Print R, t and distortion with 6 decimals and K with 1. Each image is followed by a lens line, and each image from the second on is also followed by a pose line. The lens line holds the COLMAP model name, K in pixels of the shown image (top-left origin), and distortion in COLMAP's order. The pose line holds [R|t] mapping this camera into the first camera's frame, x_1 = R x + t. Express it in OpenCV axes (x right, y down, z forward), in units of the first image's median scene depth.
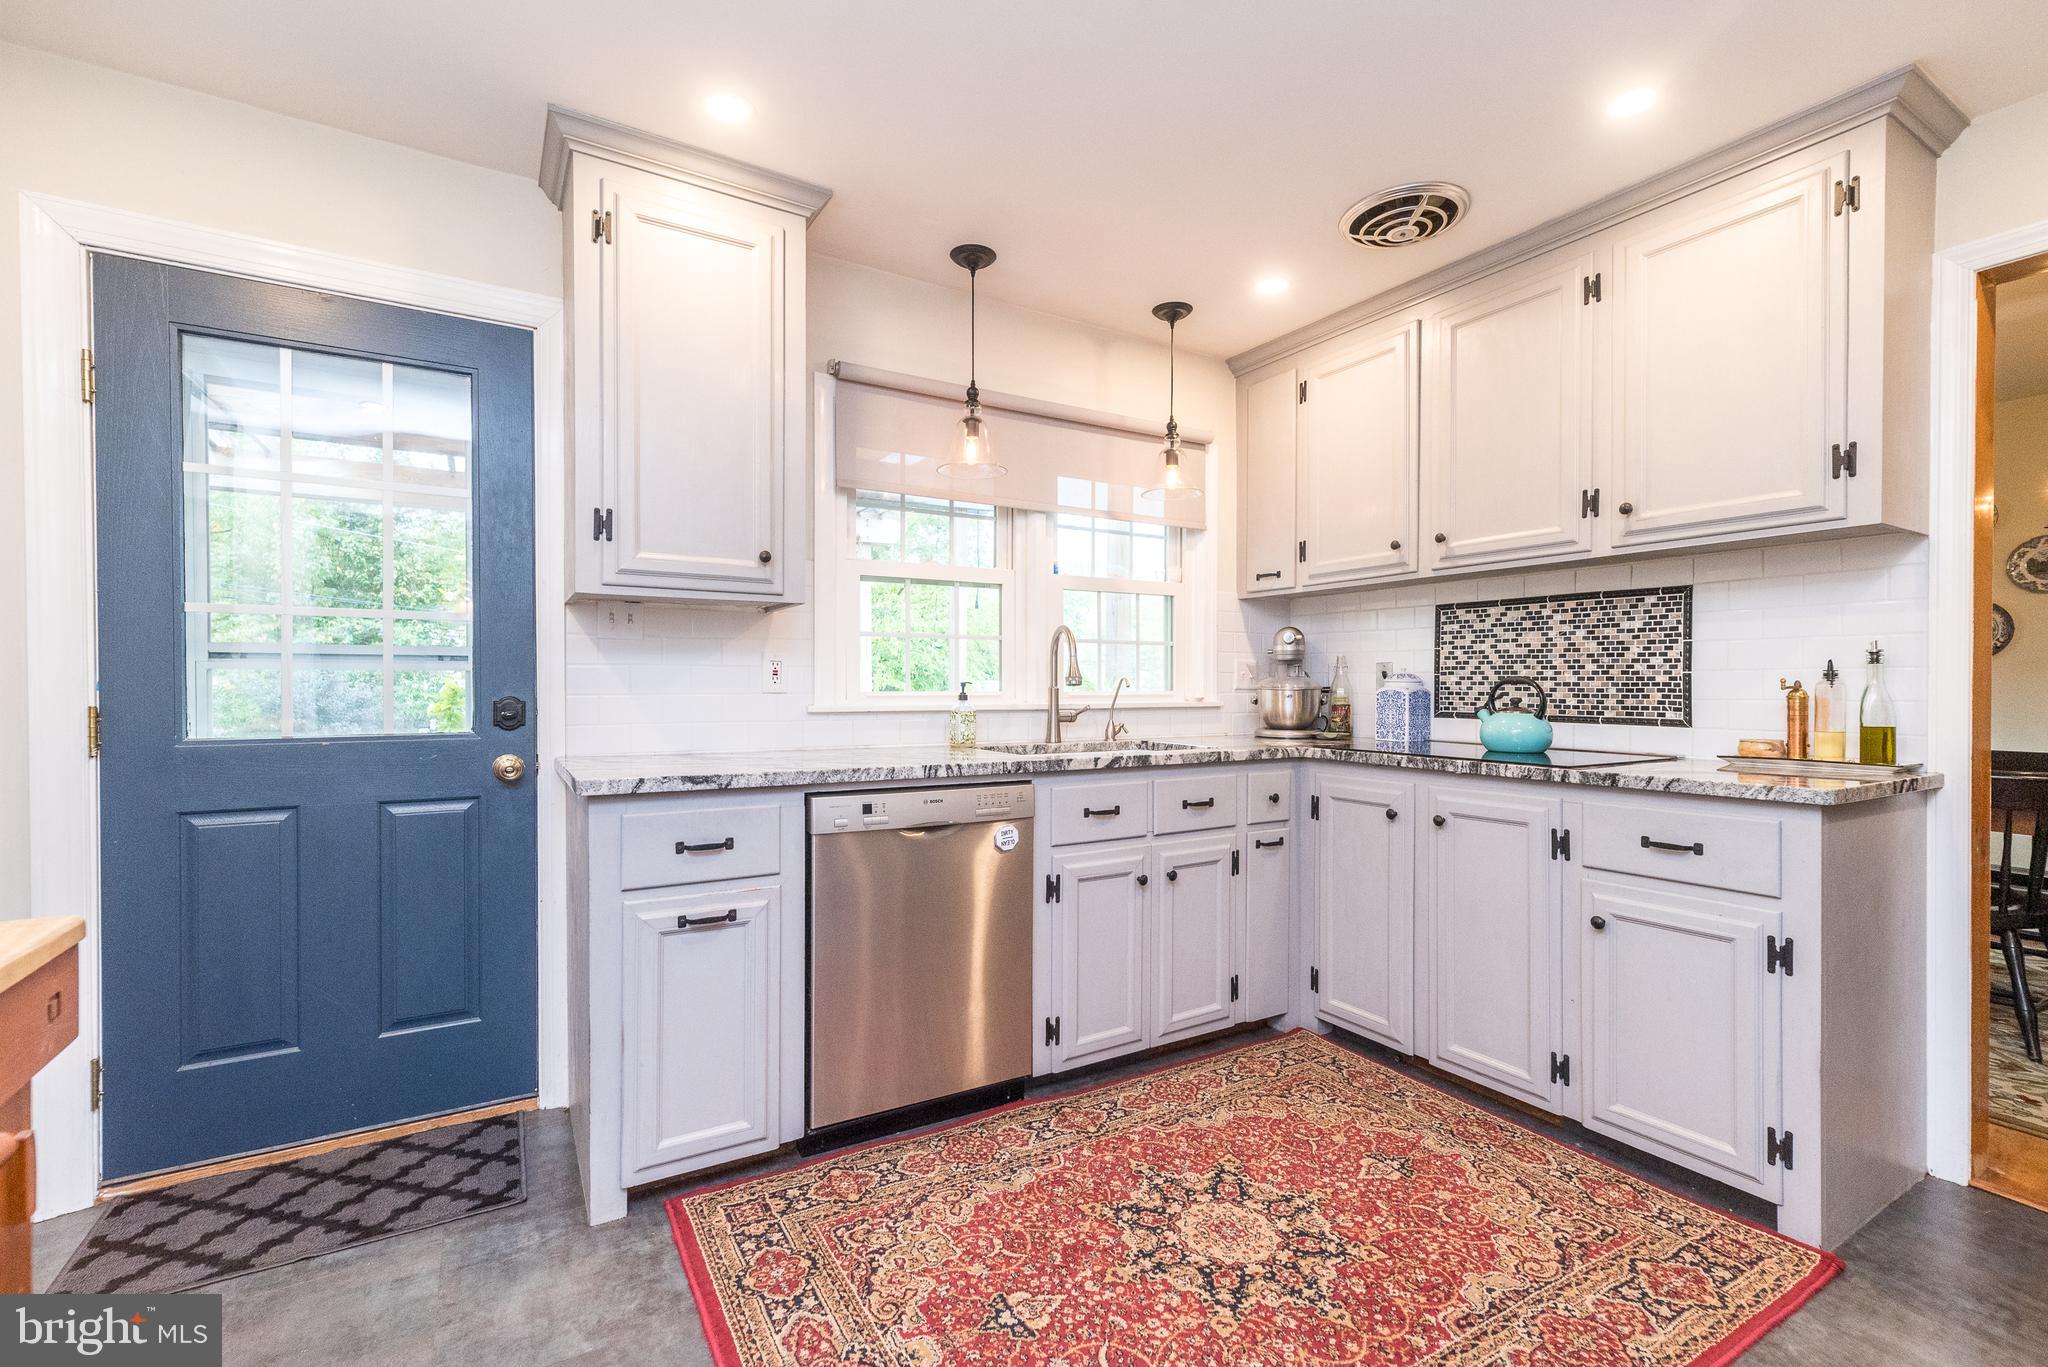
lens RADIAL K [[895.9, 0, 1019.9], [0, 895.9, 688.8], [0, 0, 1]] dist [0.009093, 0.000489]
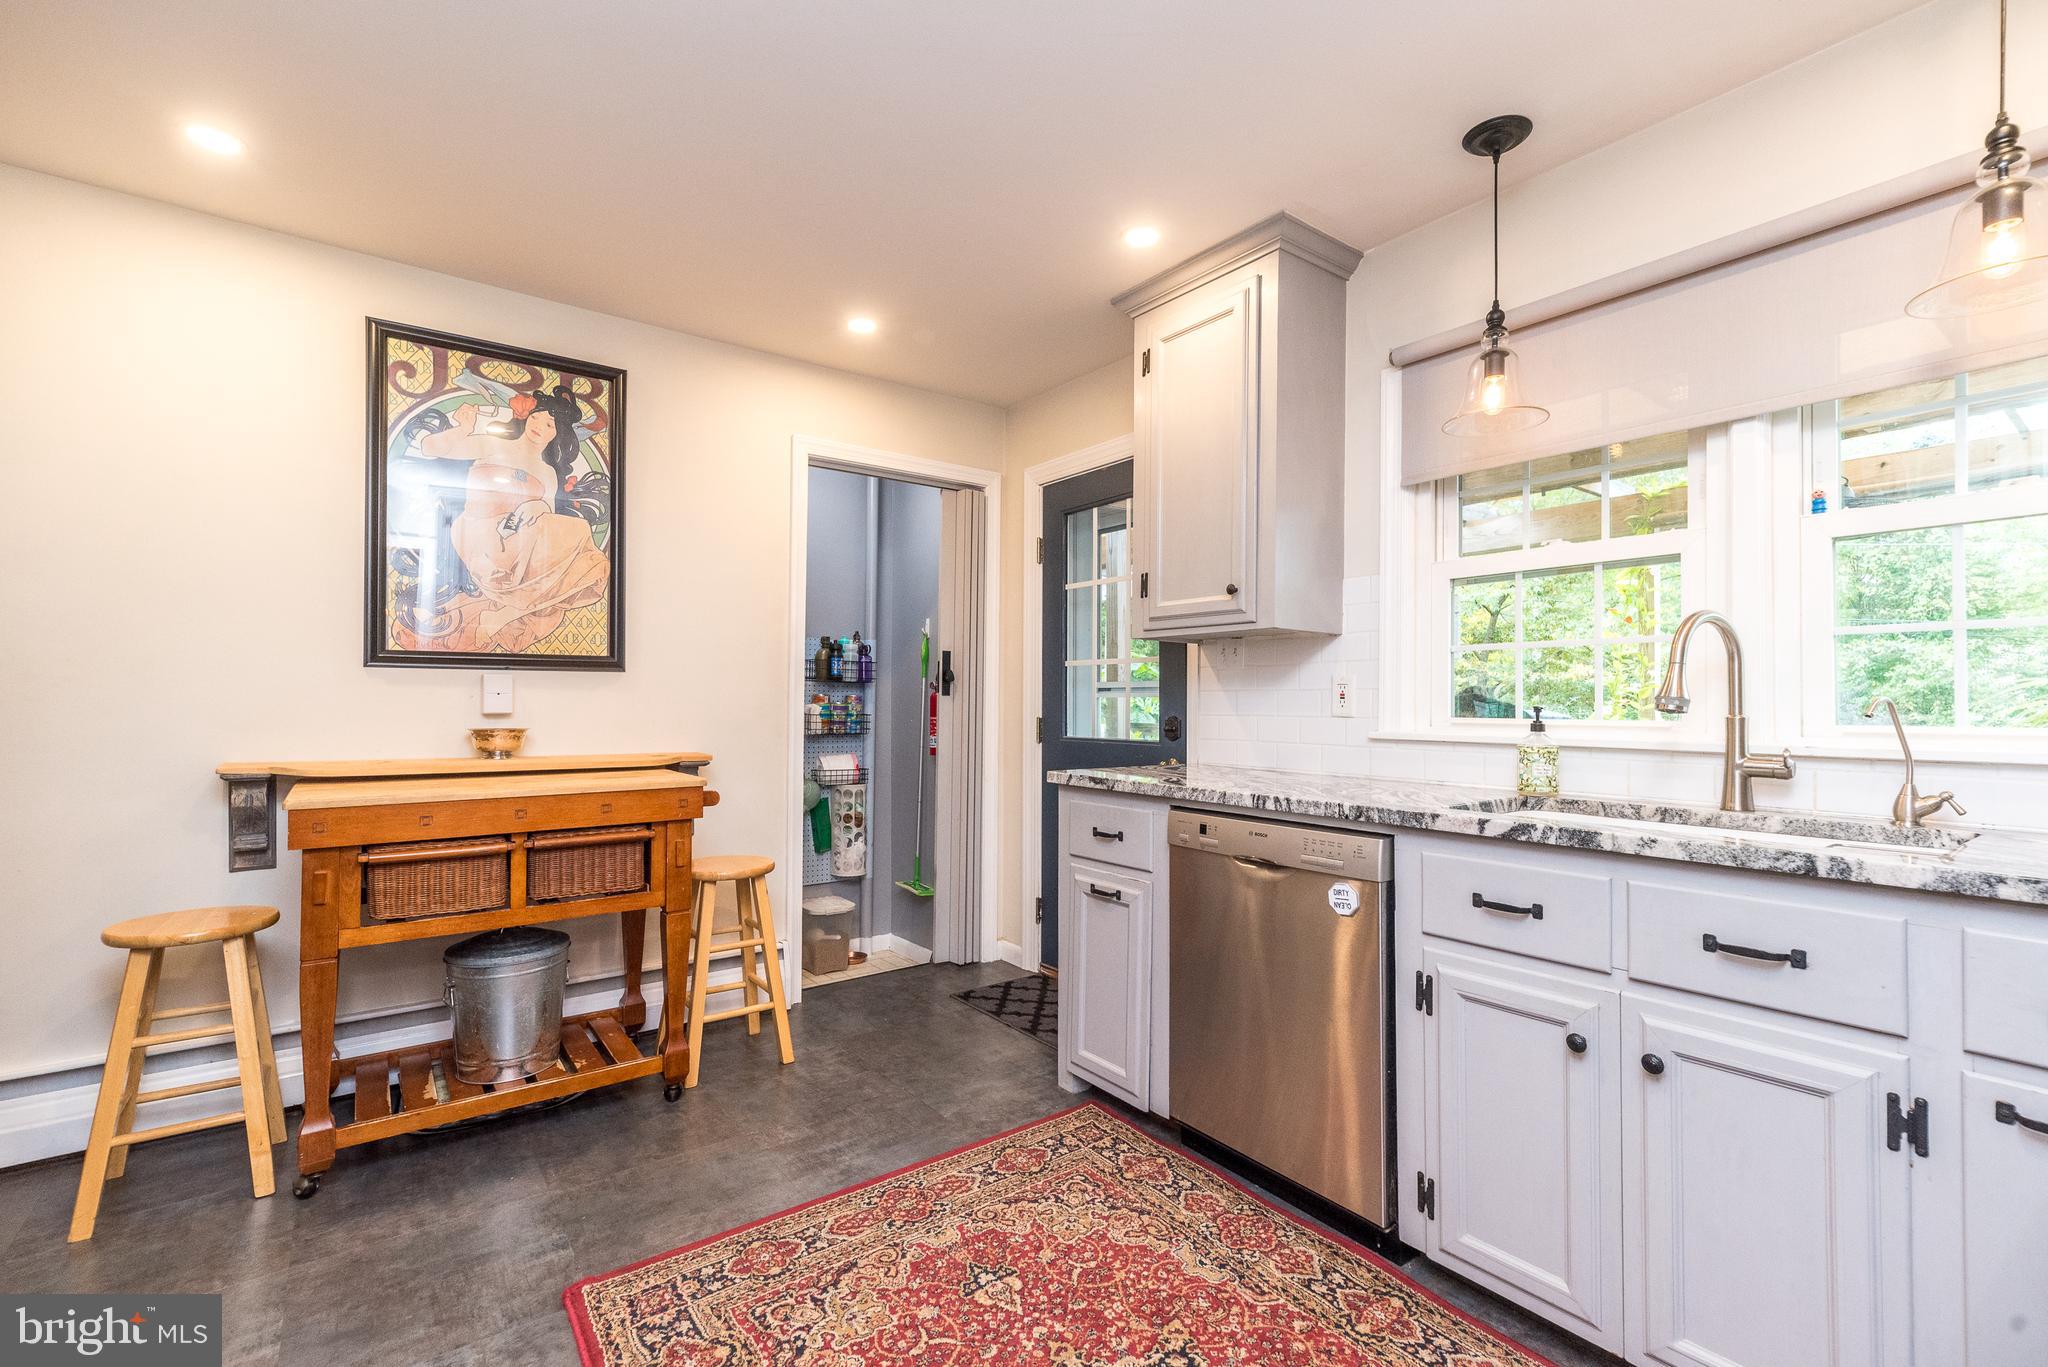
lens RADIAL K [[895.9, 0, 1019.9], [0, 895.9, 688.8], [0, 0, 1]] dist [0.009093, 0.000489]
pose [[0.101084, -0.019307, -0.994691, 0.702709], [-0.012379, 0.999710, -0.020662, -0.001287], [0.994801, 0.014402, 0.100815, 0.585801]]
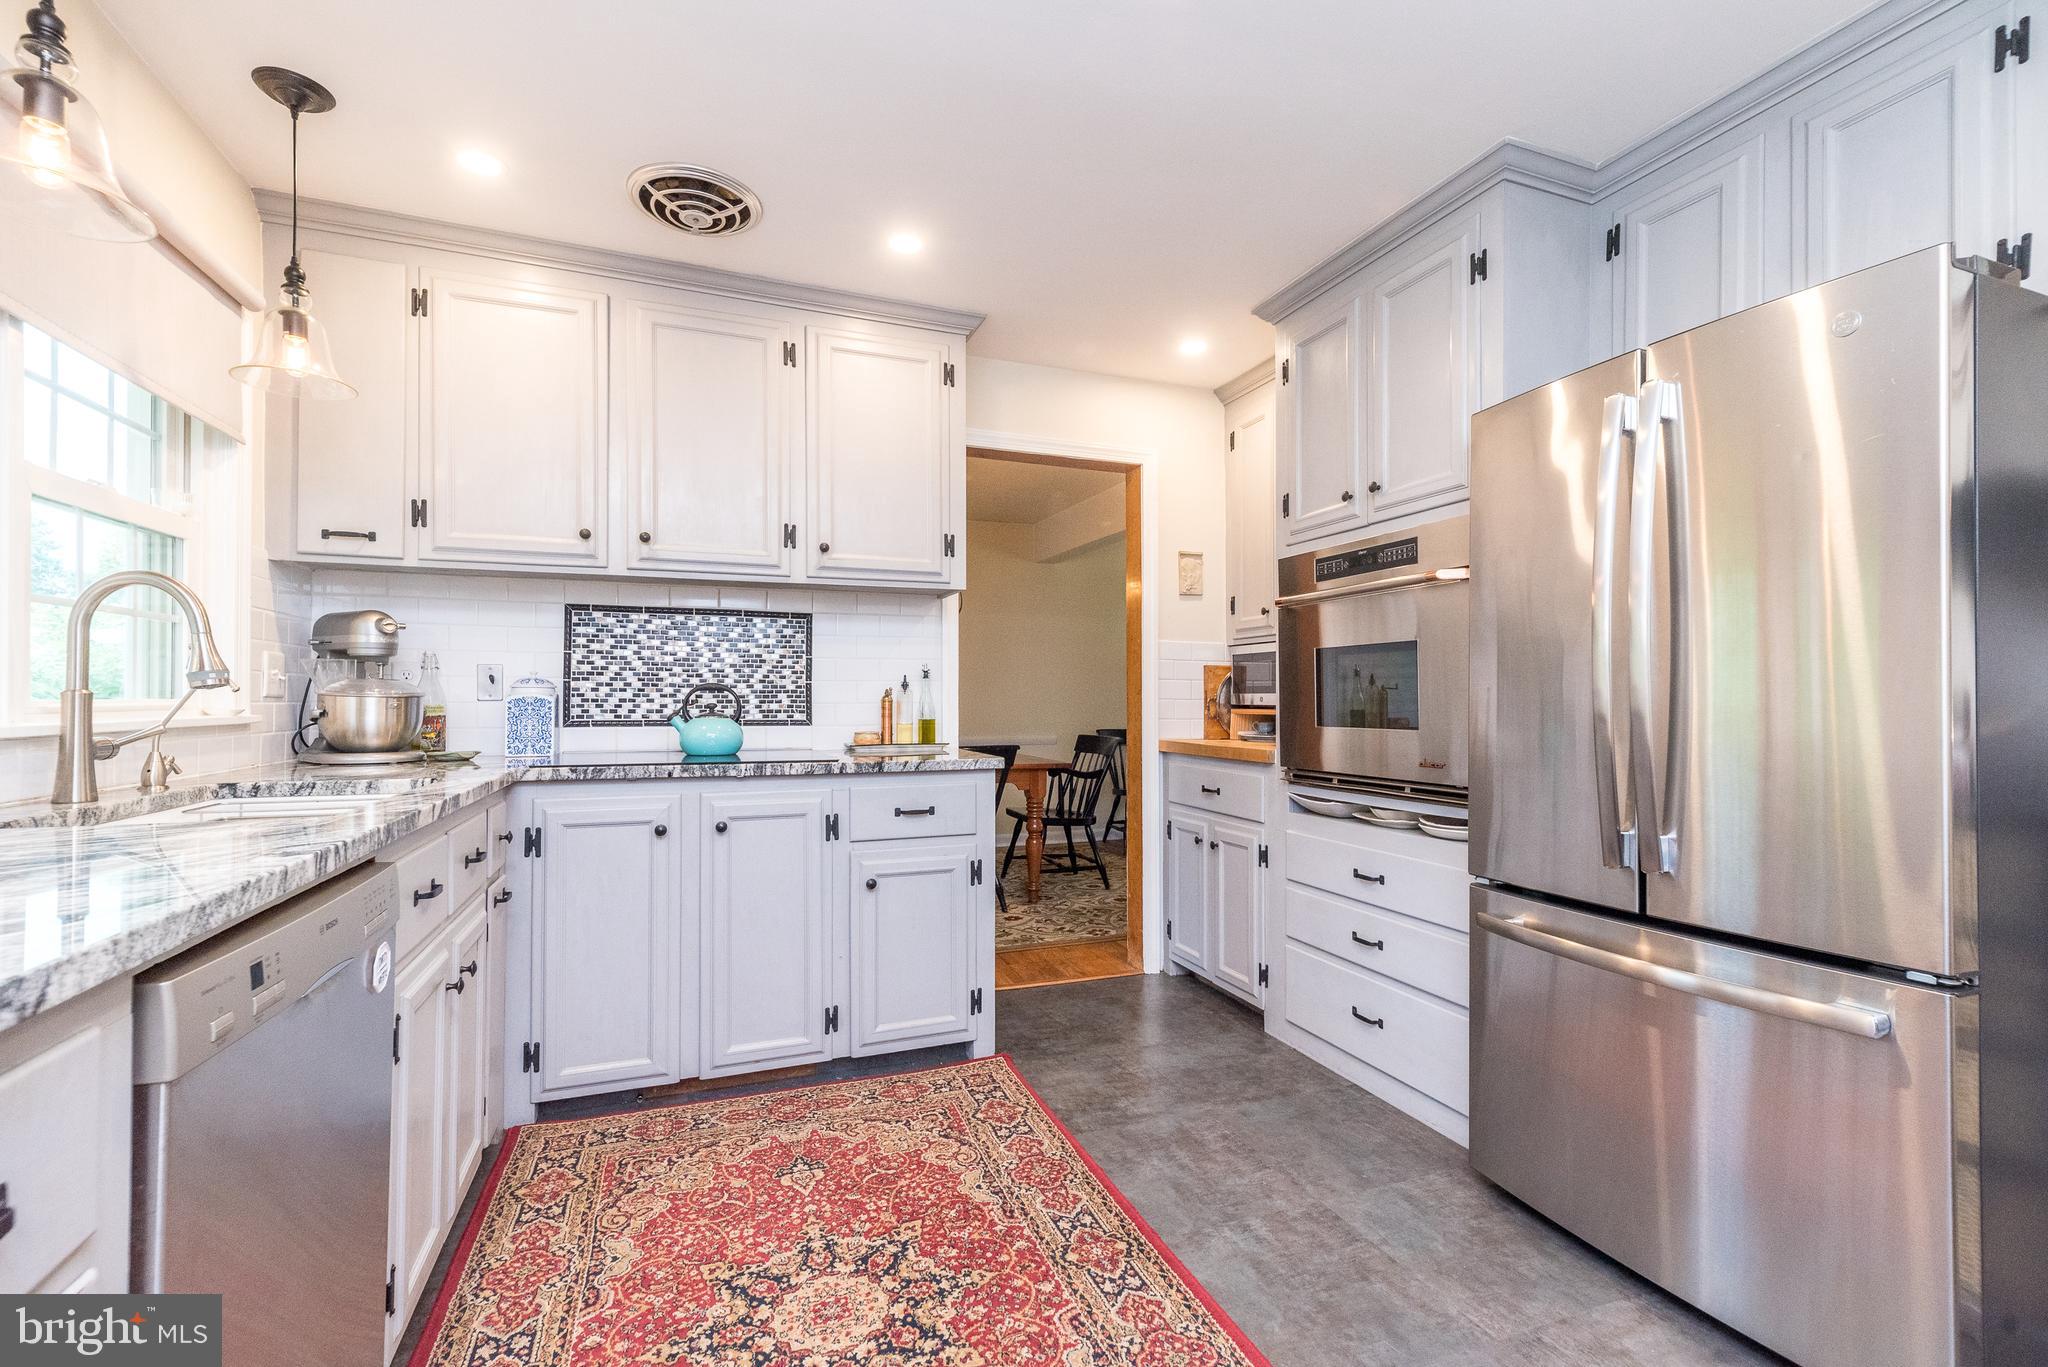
lens RADIAL K [[895.9, 0, 1019.9], [0, 895.9, 688.8], [0, 0, 1]] dist [0.009093, 0.000489]
pose [[0.172904, 0.009540, 0.984892, -0.447518], [0.003865, 0.999939, -0.010364, 0.005372], [-0.984931, 0.005599, 0.172857, 0.490599]]
